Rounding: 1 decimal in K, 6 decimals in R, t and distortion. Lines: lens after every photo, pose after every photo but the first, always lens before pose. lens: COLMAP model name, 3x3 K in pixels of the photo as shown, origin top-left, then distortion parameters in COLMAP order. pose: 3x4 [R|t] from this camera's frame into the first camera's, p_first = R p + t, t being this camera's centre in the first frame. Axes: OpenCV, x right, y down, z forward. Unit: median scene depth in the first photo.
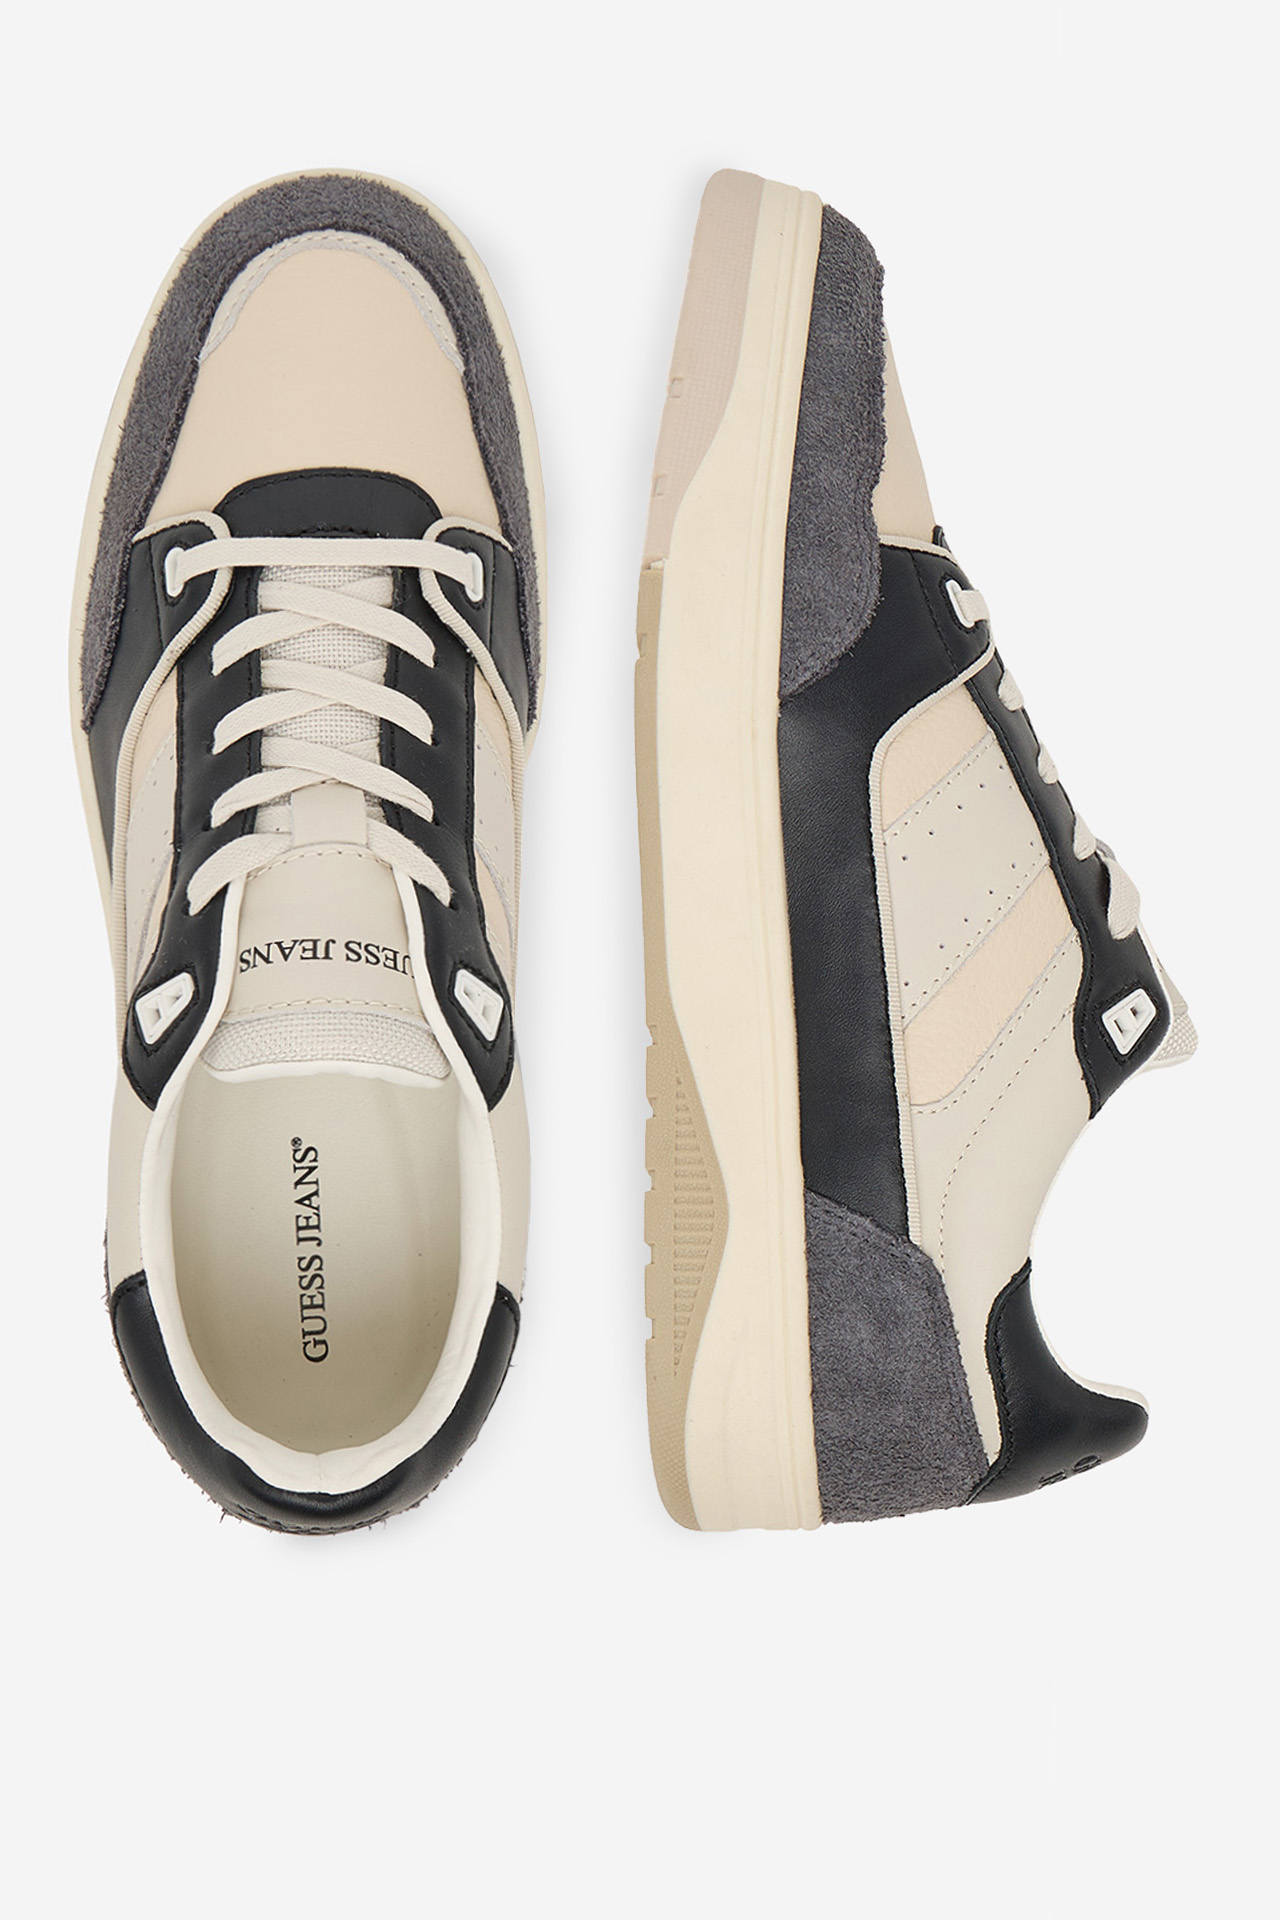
lens RADIAL K [[1690.0, 0, 631.4], [0, 1690.0, 965.2], [0, 0, 1]] dist [0.013978, 0.001996]
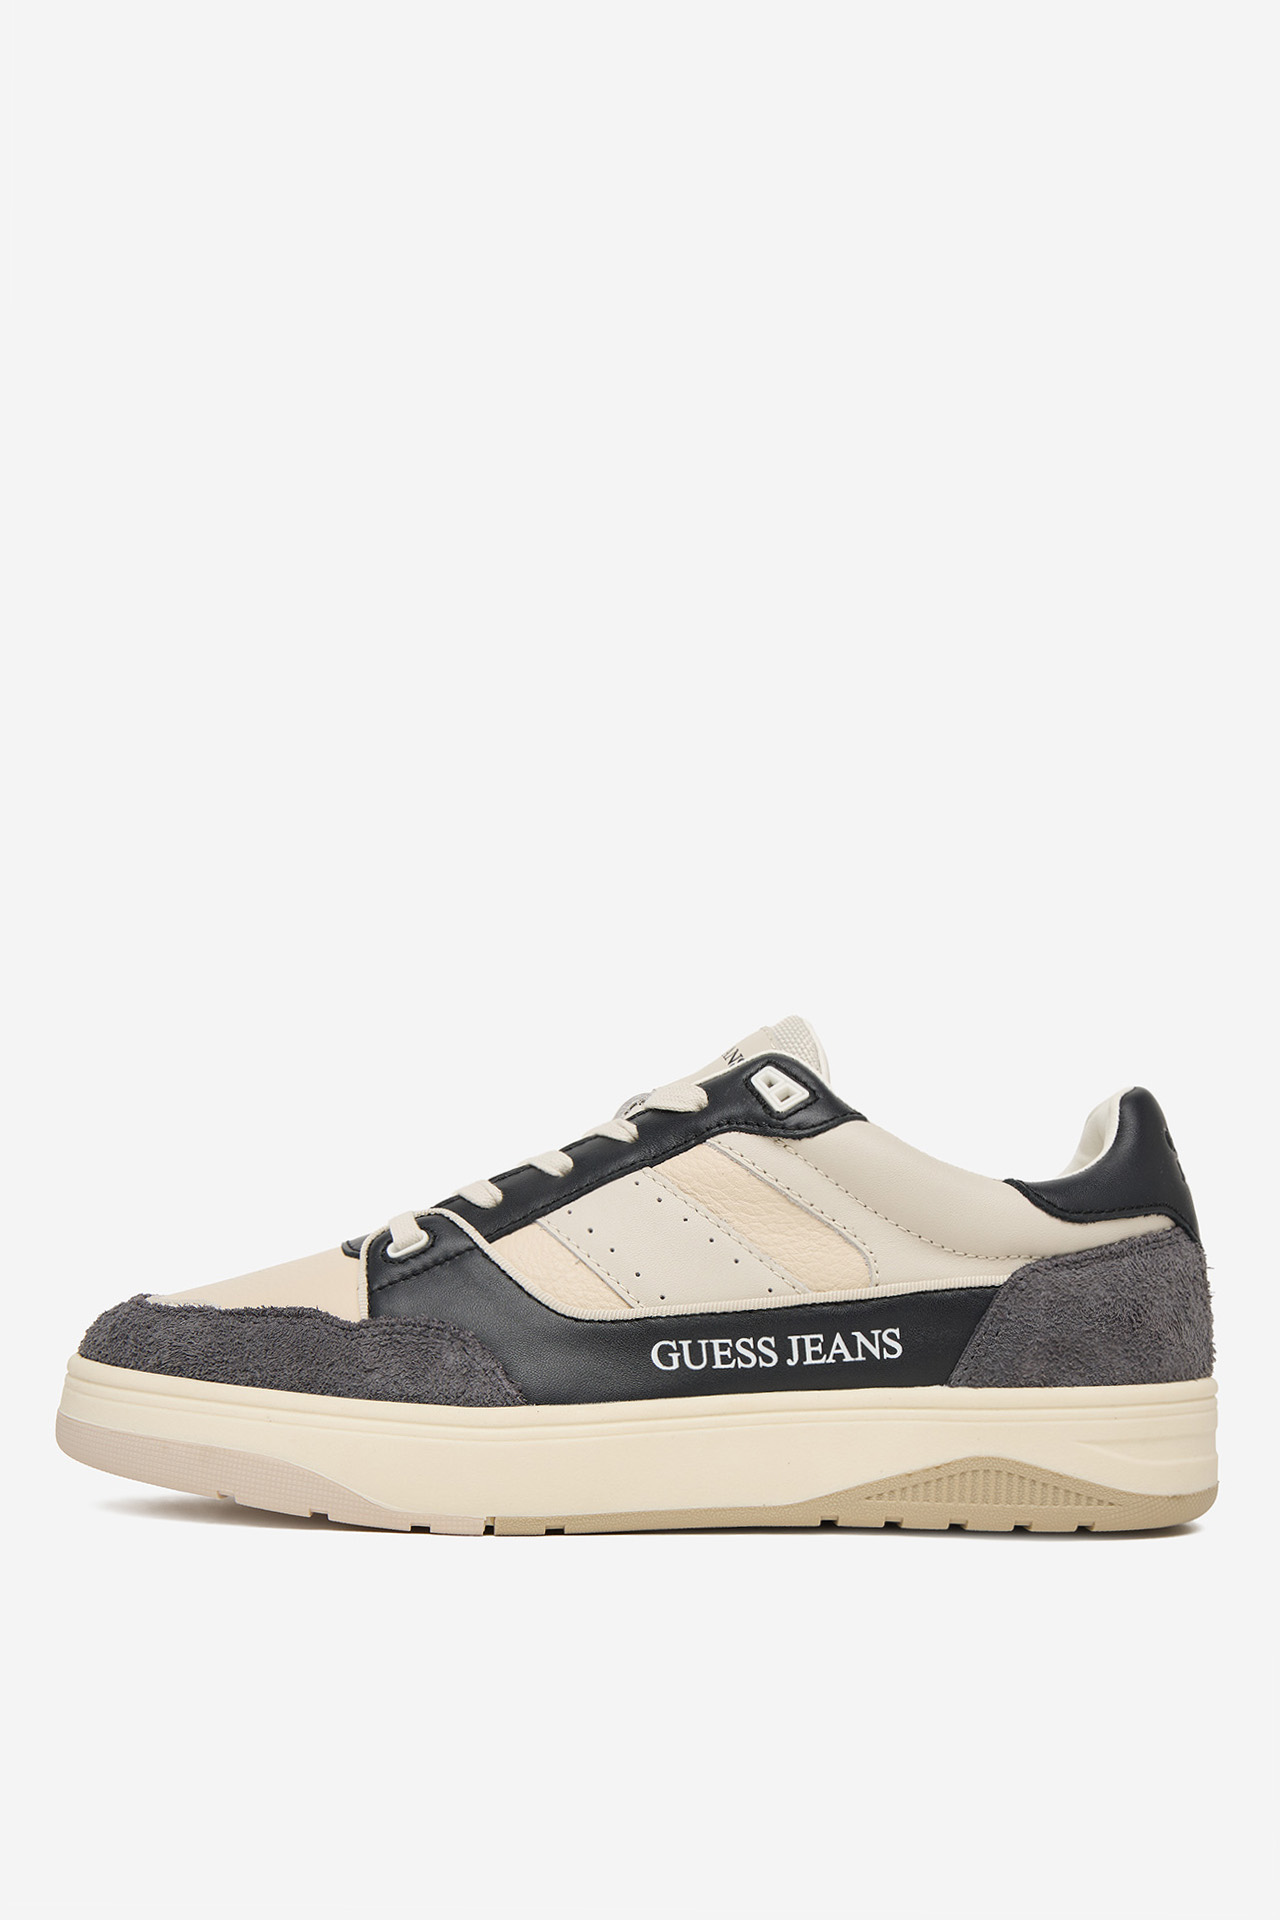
lens RADIAL K [[2551.3, 0, 636.8], [0, 2551.3, 969.6], [0, 0, 1]] dist [-0.003241, 0.000000]
pose [[-0.014215, -0.957496, 0.288096, -0.109294], [0.998663, 0.000724, 0.051683, -0.149392], [-0.049695, 0.288445, 0.956206, -0.614549]]
